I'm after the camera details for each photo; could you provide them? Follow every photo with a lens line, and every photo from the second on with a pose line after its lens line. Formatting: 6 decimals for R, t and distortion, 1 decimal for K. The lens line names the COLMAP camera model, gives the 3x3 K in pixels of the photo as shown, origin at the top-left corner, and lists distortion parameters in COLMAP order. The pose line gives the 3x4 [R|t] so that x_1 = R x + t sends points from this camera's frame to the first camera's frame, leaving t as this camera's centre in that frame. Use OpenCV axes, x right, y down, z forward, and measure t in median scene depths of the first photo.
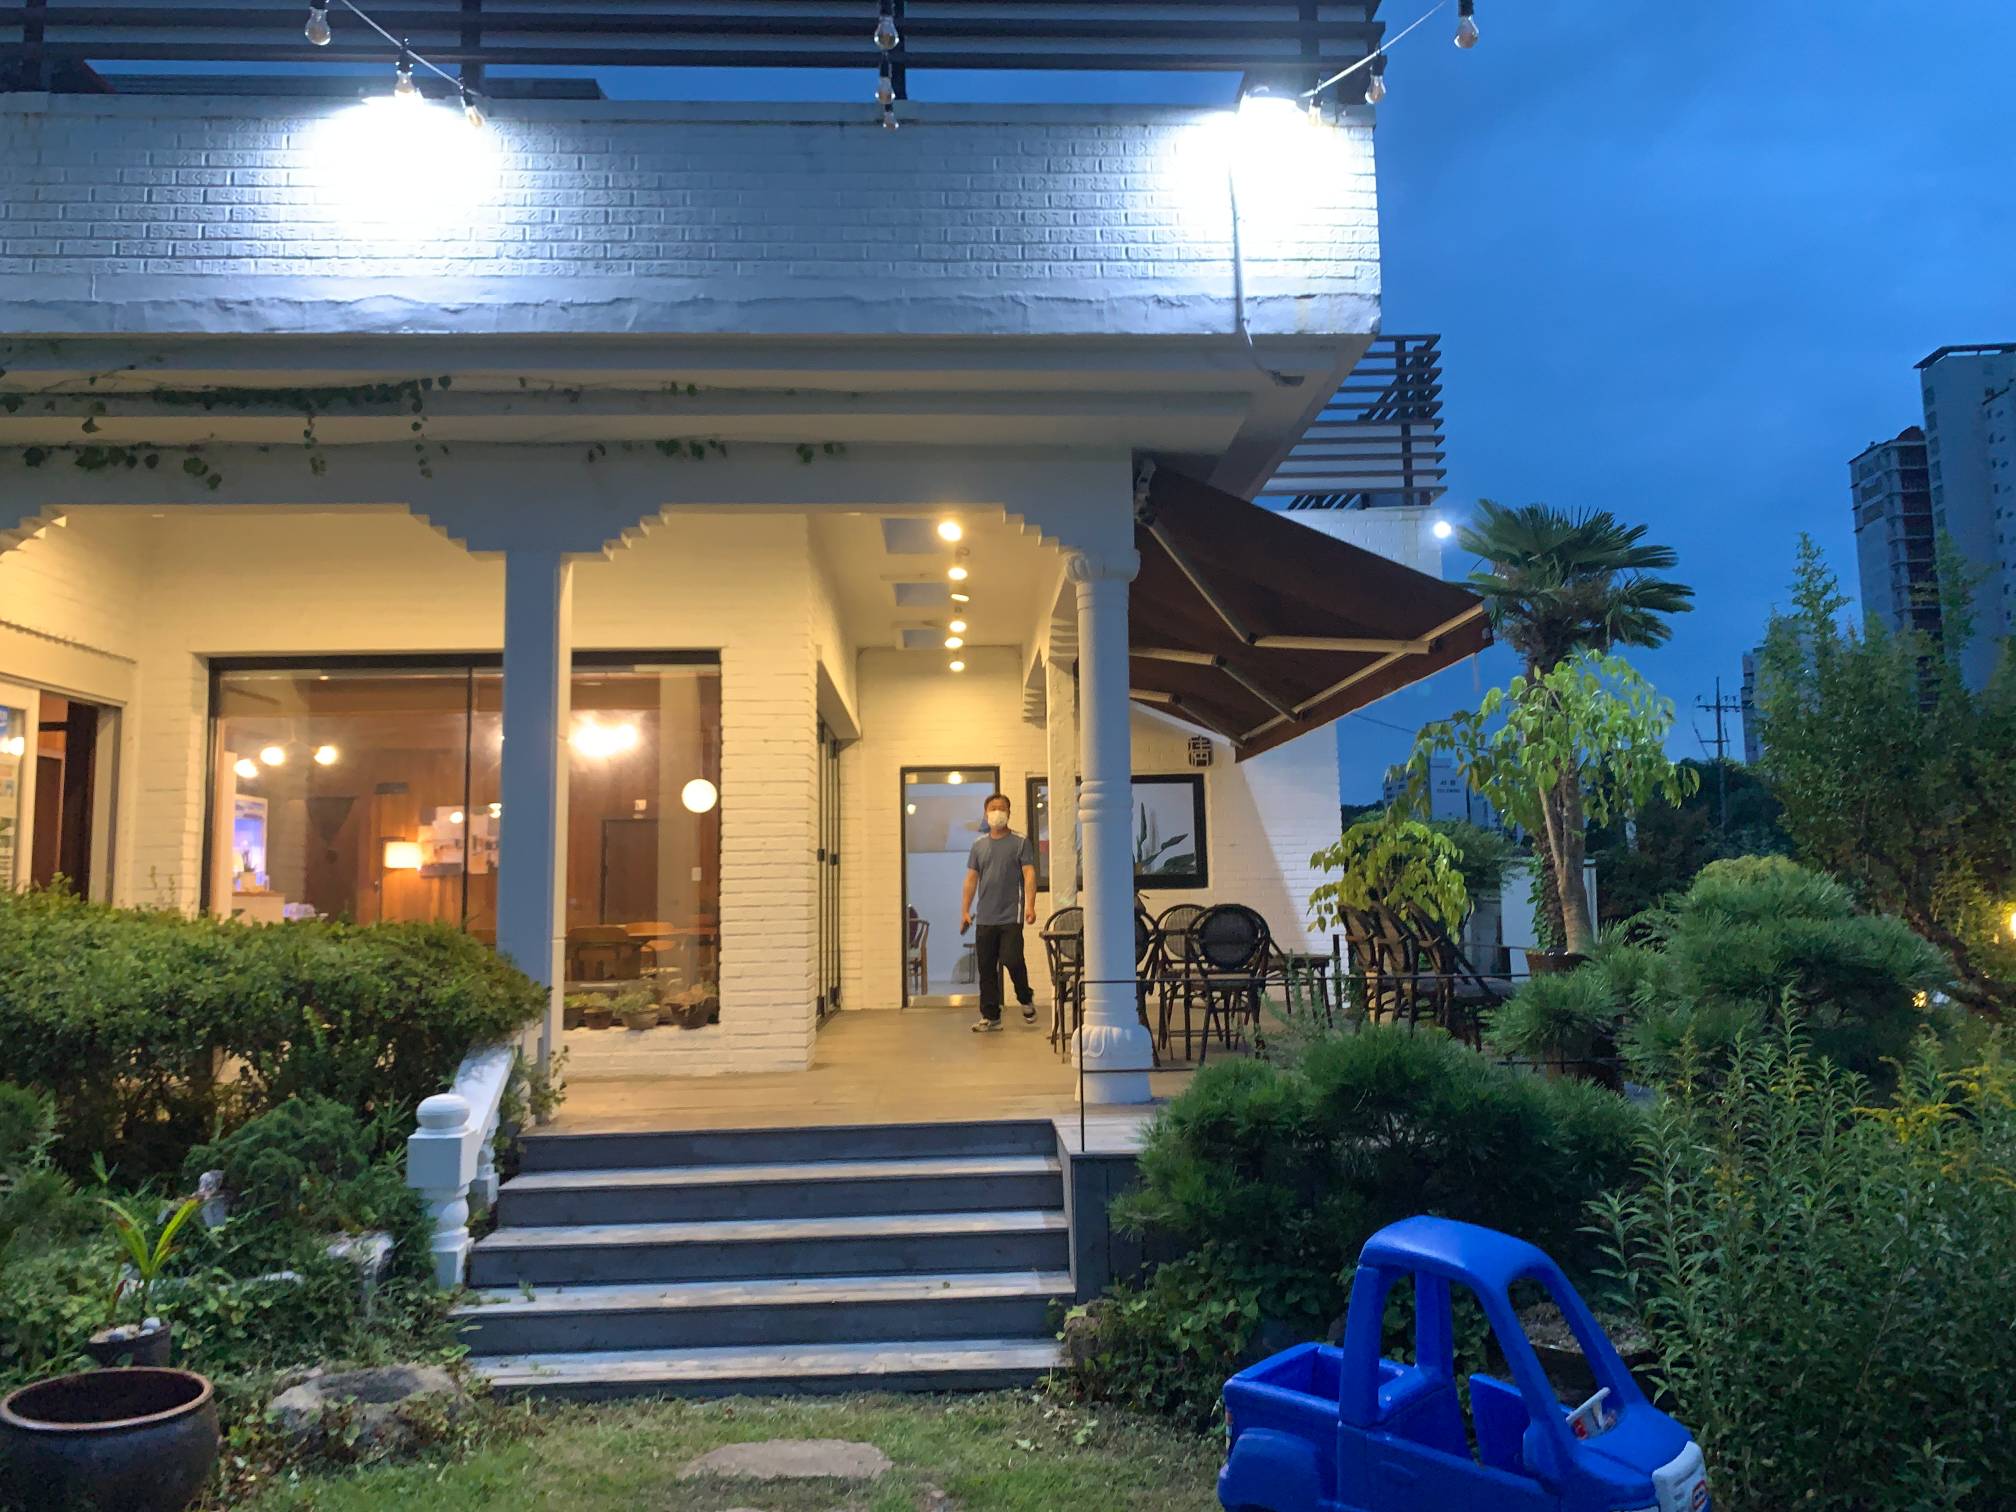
lens RADIAL K [[1540.1, 0, 1019.4], [0, 1540.1, 723.2], [0, 0, 1]] dist [0.018980, -0.014947]
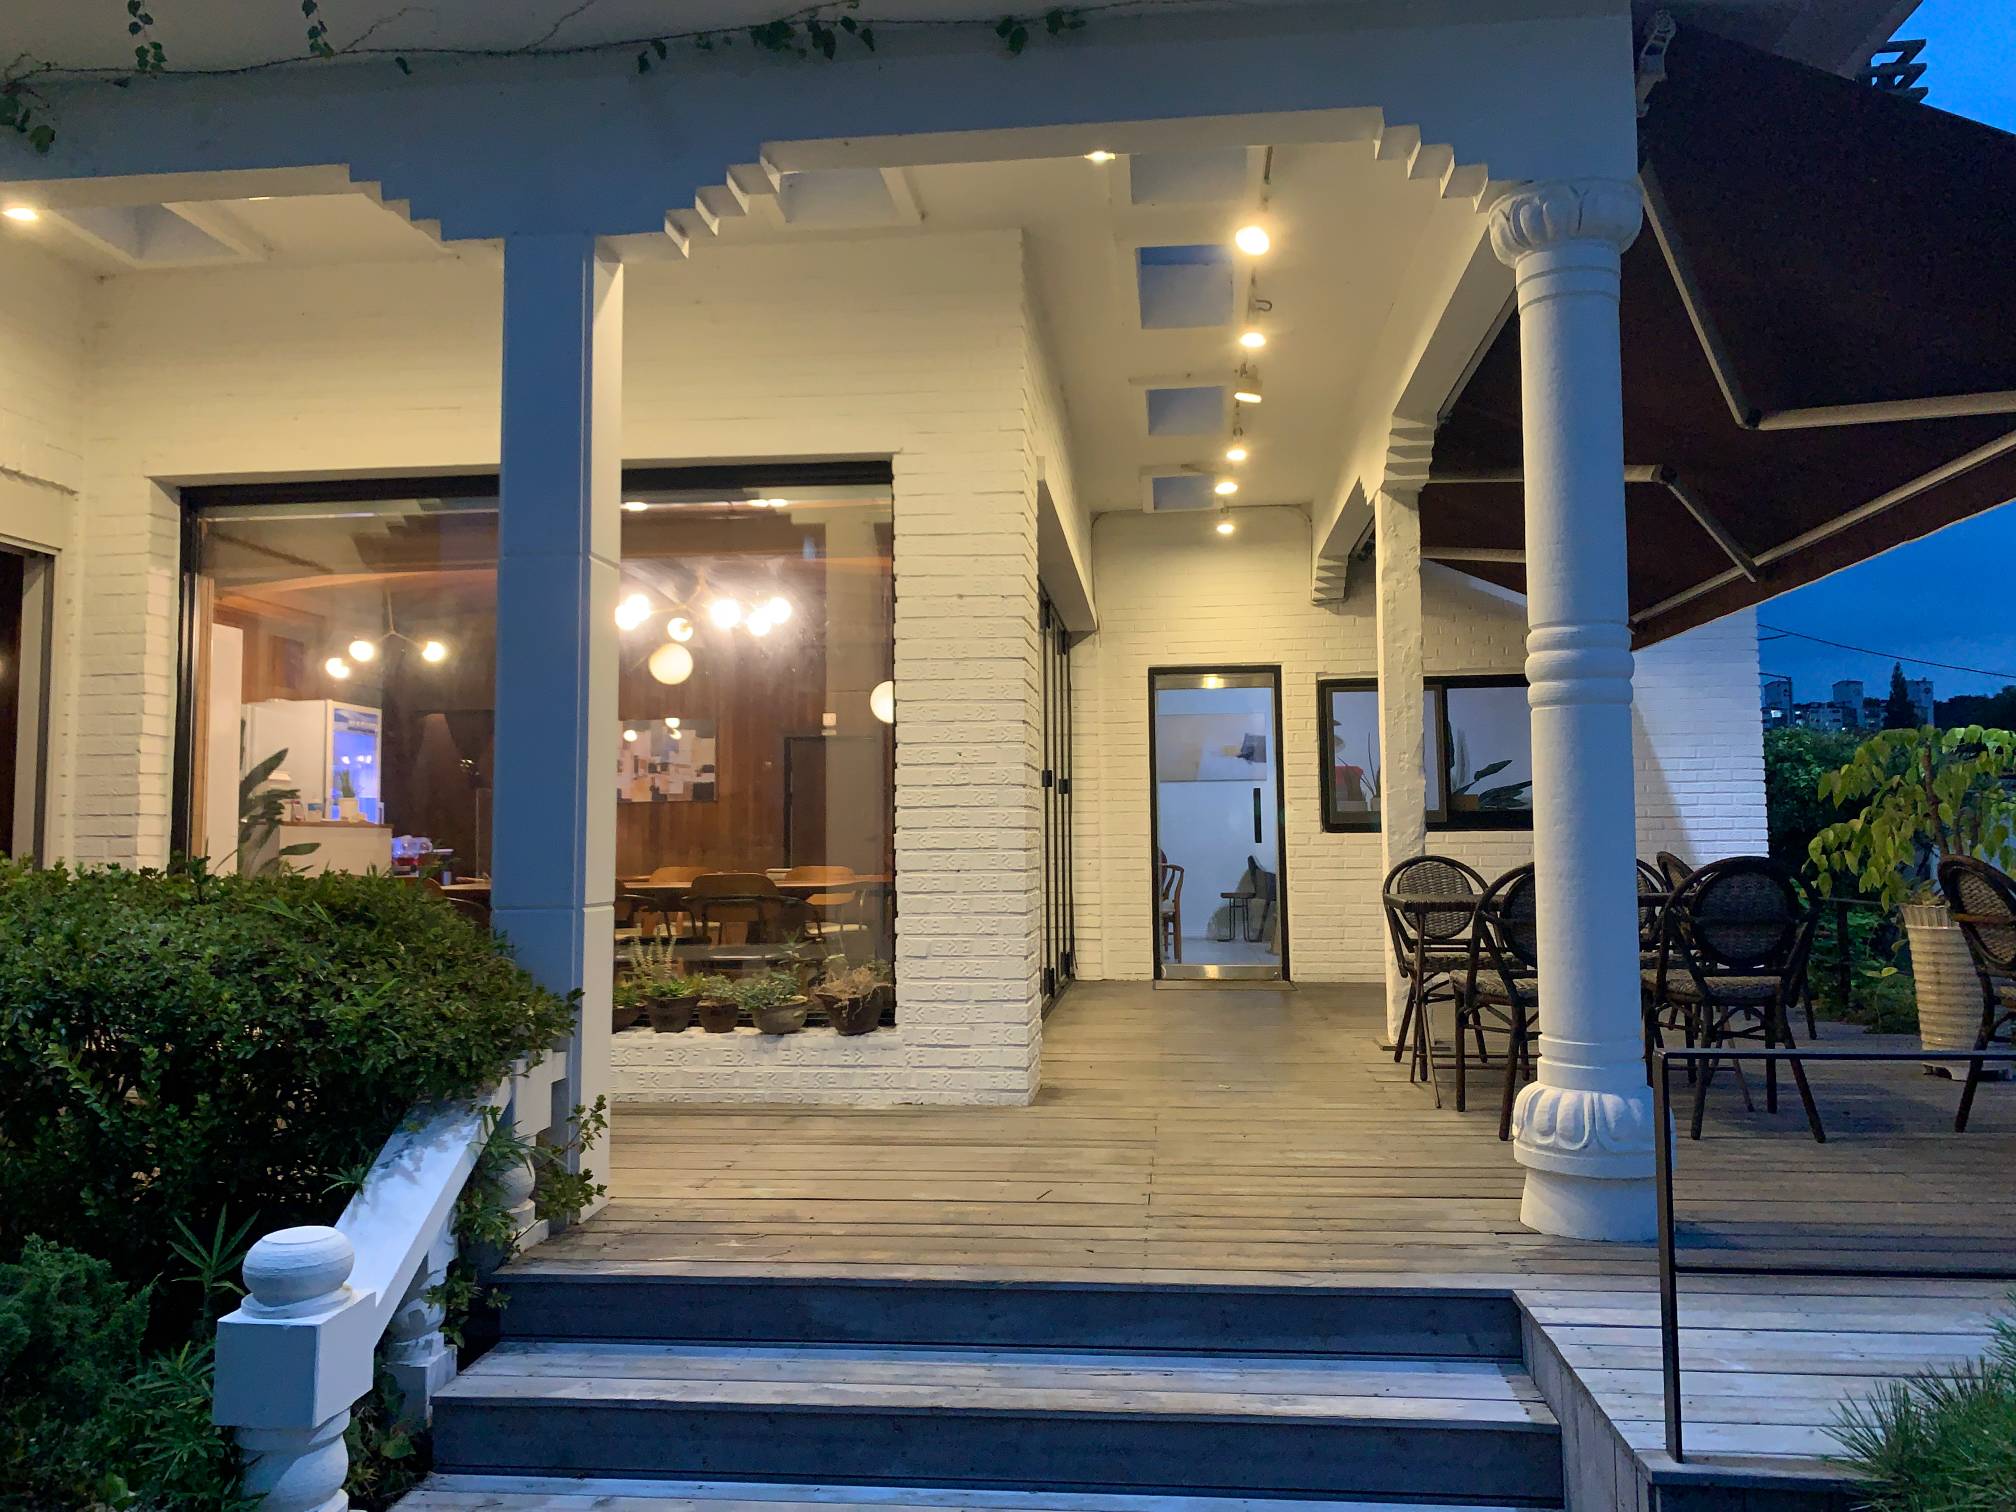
lens RADIAL K [[1540.1, 0, 1019.4], [0, 1540.1, 723.2], [0, 0, 1]] dist [0.018980, -0.014947]
pose [[0.989300, -0.001379, -0.145890, -0.063364], [0.007363, 0.999153, 0.040482, 0.053592], [0.145711, -0.041123, 0.988472, 0.494538]]
